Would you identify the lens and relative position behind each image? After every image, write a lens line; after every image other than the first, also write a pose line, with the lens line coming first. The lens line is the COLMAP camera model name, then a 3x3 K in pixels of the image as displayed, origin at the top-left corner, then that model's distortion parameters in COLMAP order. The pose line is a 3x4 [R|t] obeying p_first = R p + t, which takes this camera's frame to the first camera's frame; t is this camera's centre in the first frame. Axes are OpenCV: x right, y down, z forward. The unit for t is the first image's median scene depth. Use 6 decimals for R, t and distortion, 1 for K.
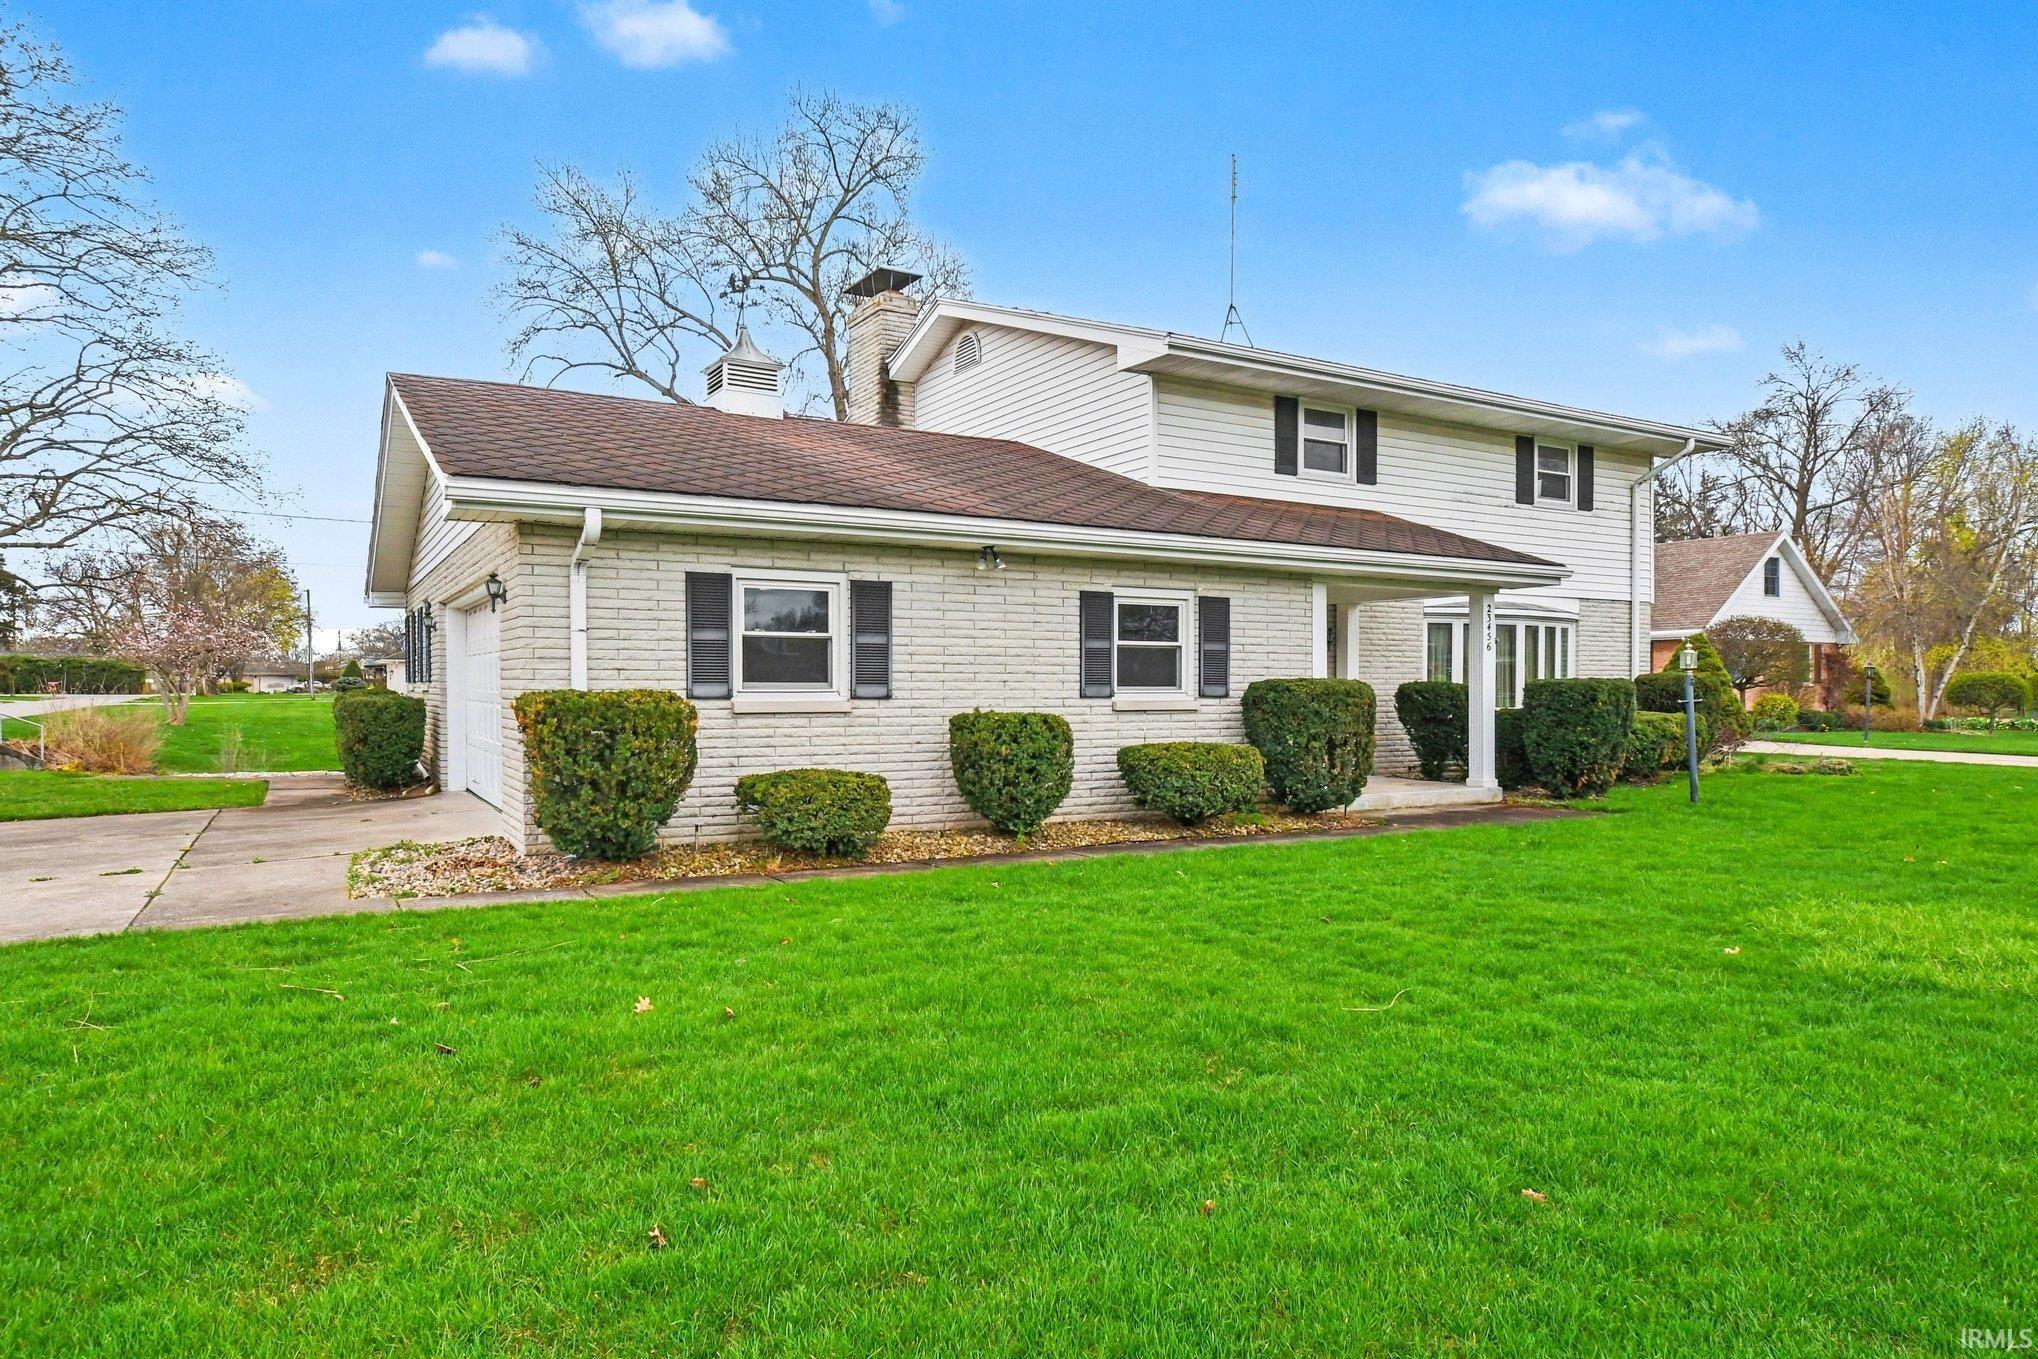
lens RADIAL K [[1196.5, 0, 1019.0], [0, 1196.5, 679.5], [0, 0, 1]] dist [0.003297, 0.000639]
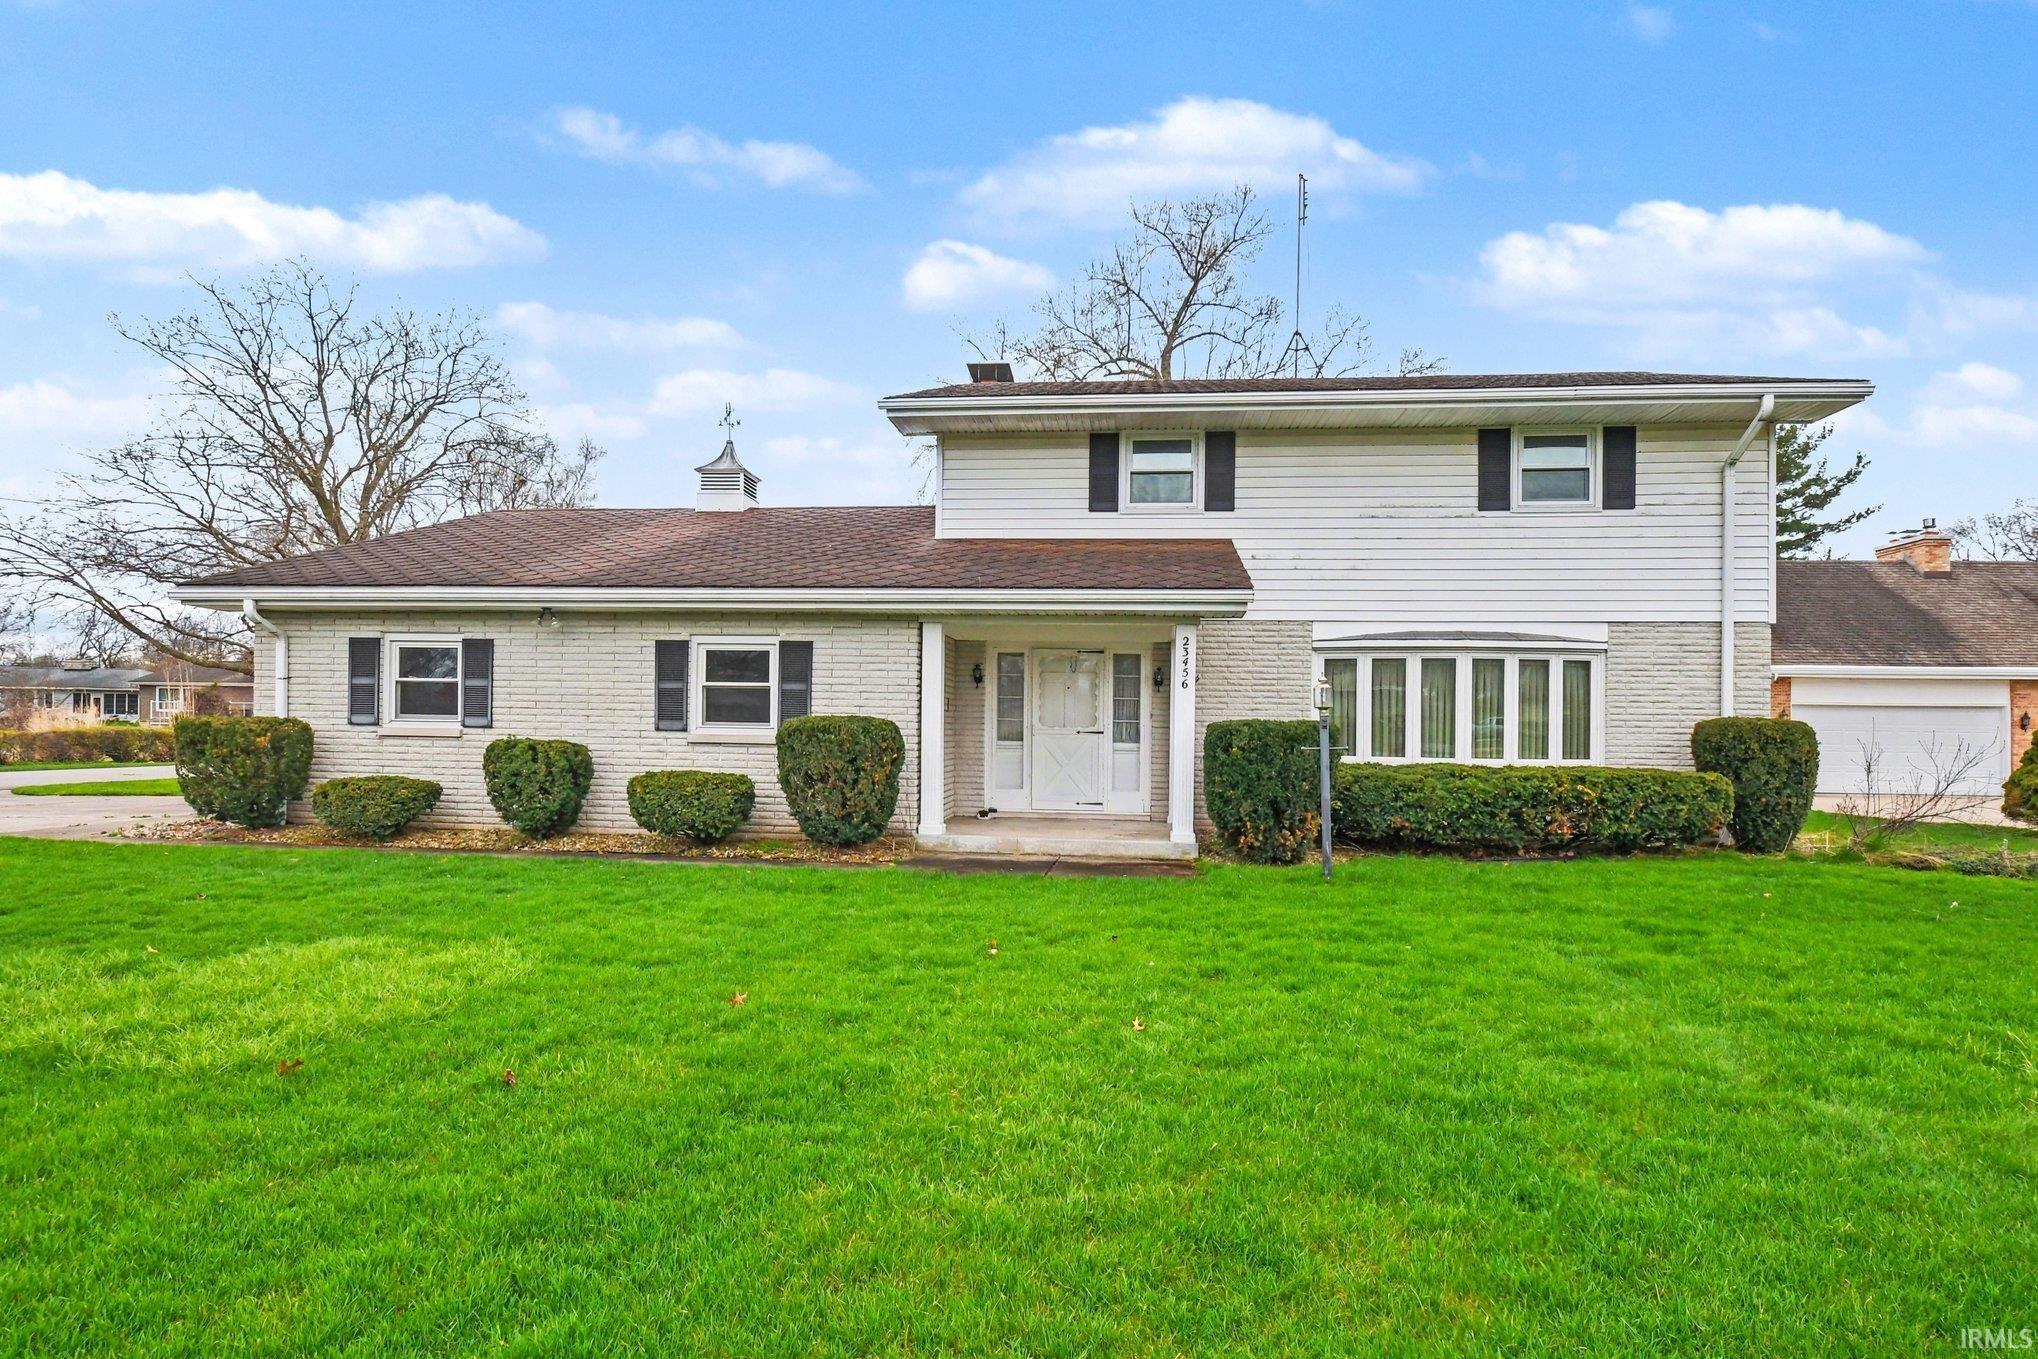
lens RADIAL K [[1118.9, 0, 1049.1], [0, 1118.9, 713.5], [0, 0, 1]] dist [-0.001164, -0.000543]
pose [[0.801248, -0.000329, -0.598332, 0.962002], [-0.012836, 0.999760, -0.017738, 0.012274], [0.598194, 0.021893, 0.801052, 0.325981]]
